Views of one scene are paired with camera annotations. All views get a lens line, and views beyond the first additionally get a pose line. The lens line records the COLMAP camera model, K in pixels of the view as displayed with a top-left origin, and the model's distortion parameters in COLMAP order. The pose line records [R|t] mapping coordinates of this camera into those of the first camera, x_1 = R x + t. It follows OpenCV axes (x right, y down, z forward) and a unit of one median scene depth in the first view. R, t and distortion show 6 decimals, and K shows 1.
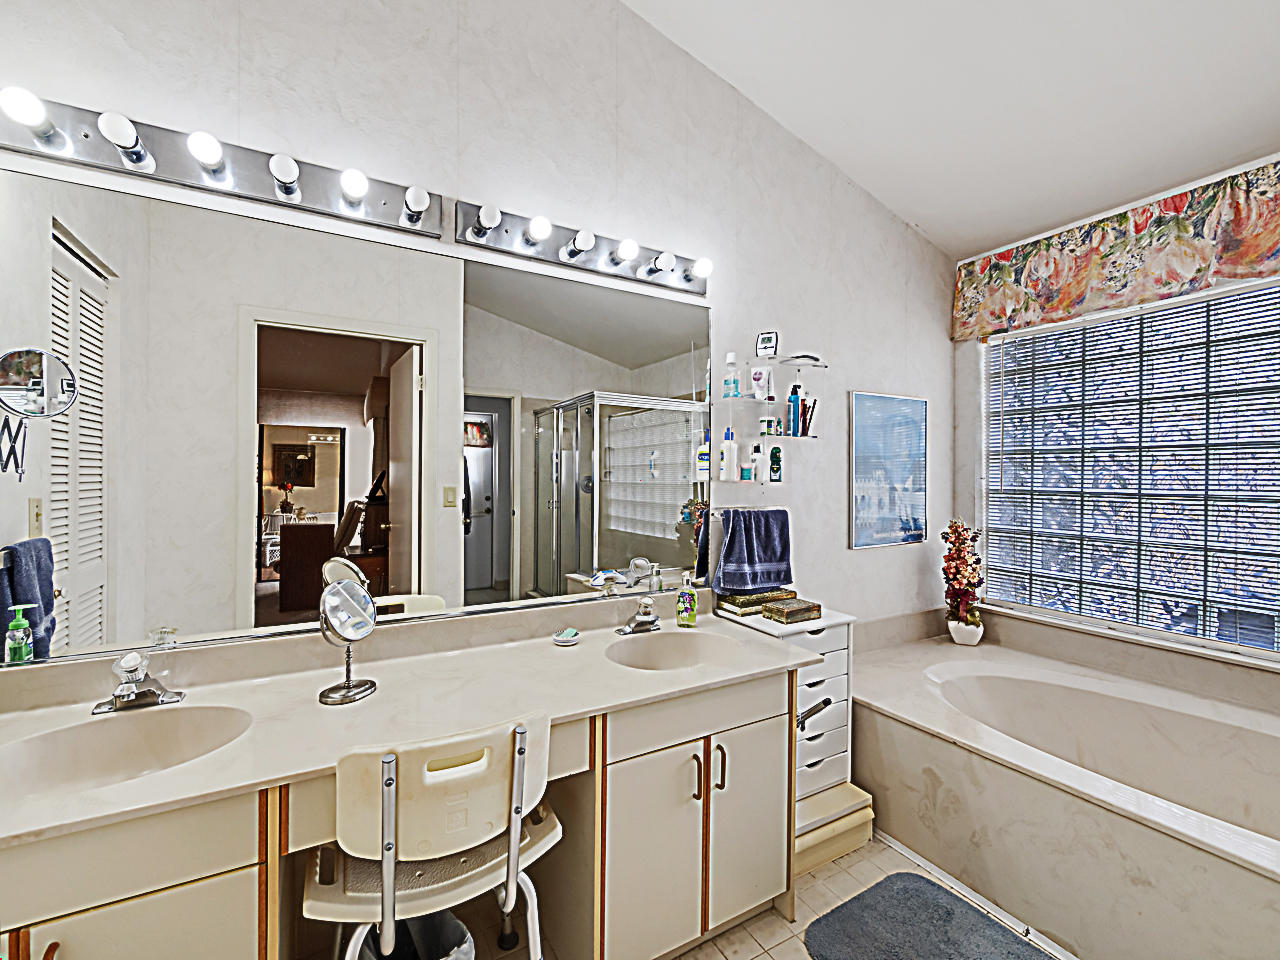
lens RADIAL K [[550.2, 0, 637.3], [0, 550.2, 460.1], [0, 0, 1]] dist [-0.003066, 0.000070]
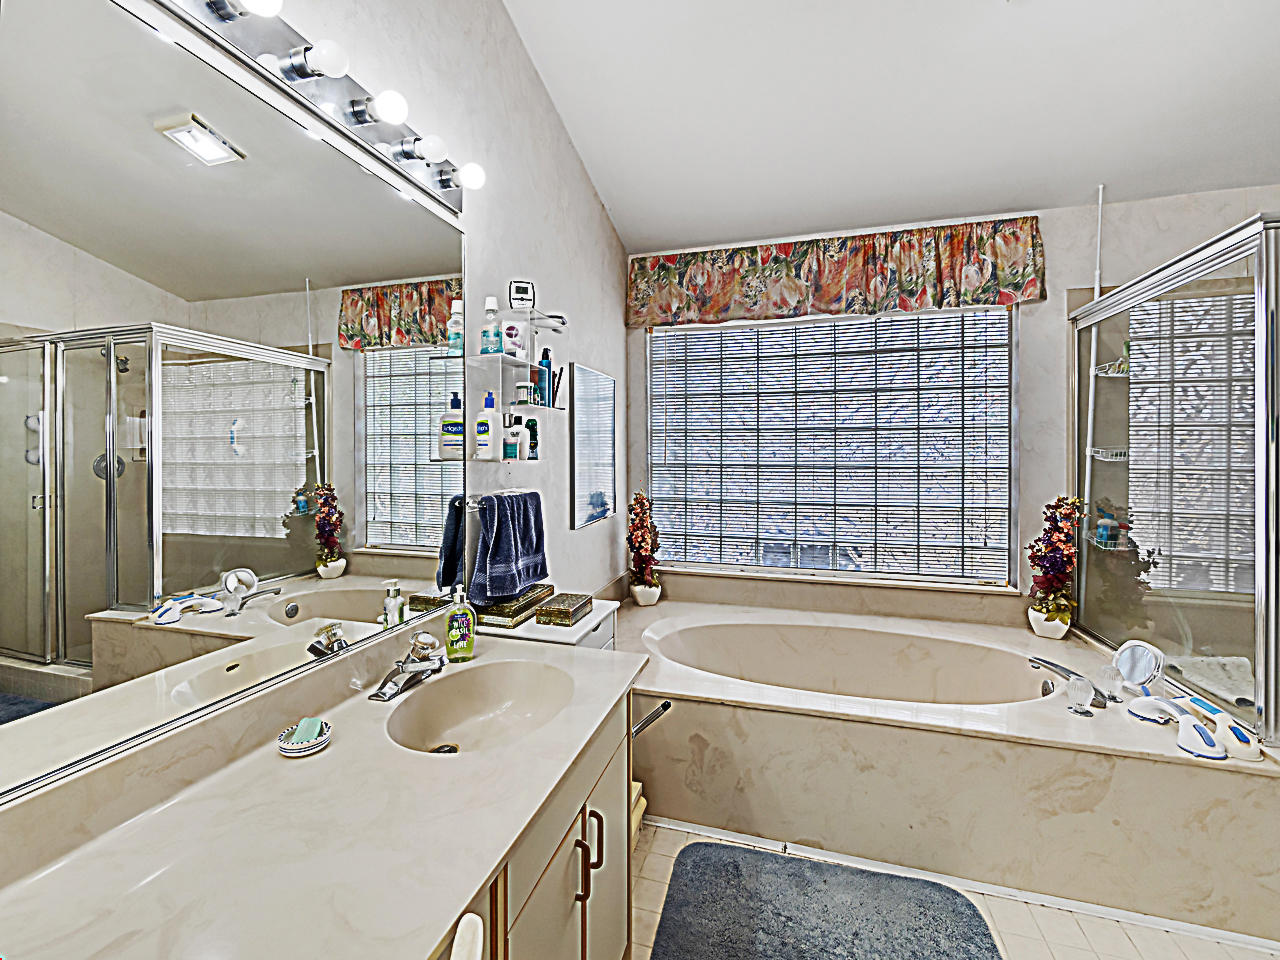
lens RADIAL K [[548.8, 0, 636.0], [0, 548.8, 442.4], [0, 0, 1]] dist [-0.009579, 0.000286]
pose [[0.720194, 0.006752, 0.693739, -0.218442], [-0.015495, 0.999860, 0.006355, 0.004926], [-0.693599, -0.015326, 0.720198, 0.280693]]
